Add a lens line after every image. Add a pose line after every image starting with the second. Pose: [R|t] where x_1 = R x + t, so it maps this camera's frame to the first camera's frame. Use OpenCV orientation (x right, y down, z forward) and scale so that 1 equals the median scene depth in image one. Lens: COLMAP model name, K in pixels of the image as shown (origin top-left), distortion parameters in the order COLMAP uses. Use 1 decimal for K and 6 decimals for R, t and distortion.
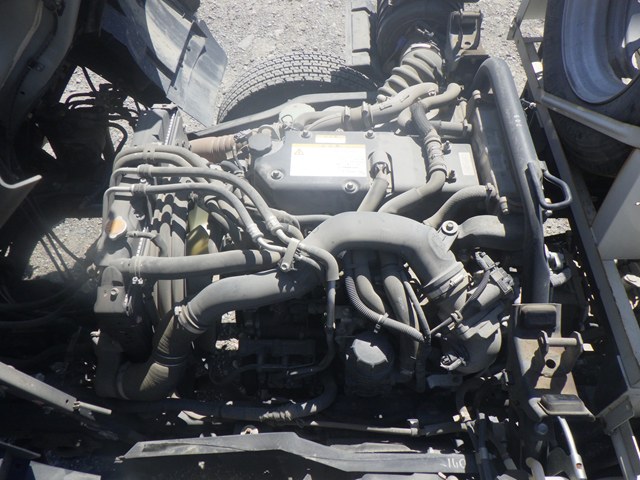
lens RADIAL K [[529.7, 0, 323.0], [0, 529.7, 222.9], [0, 0, 1]] dist [0.007293, 0.004779]
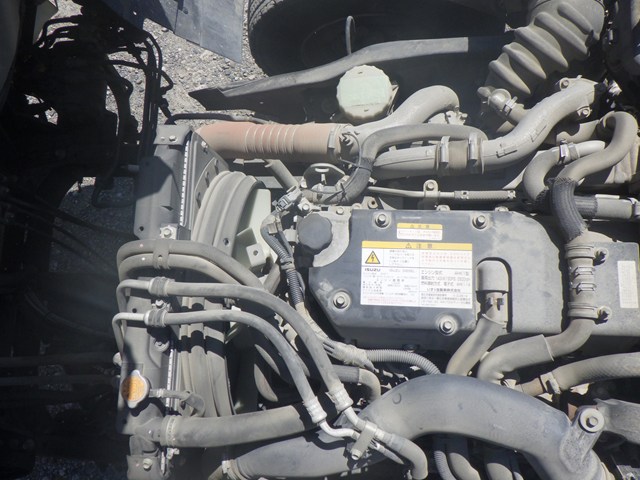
lens RADIAL K [[529.7, 0, 323.0], [0, 529.7, 222.9], [0, 0, 1]] dist [0.007293, 0.004779]
pose [[0.995681, 0.013578, -0.091847, -0.048889], [0.030806, 0.884895, 0.464772, -0.512546], [0.087586, -0.465593, 0.880654, 0.429279]]
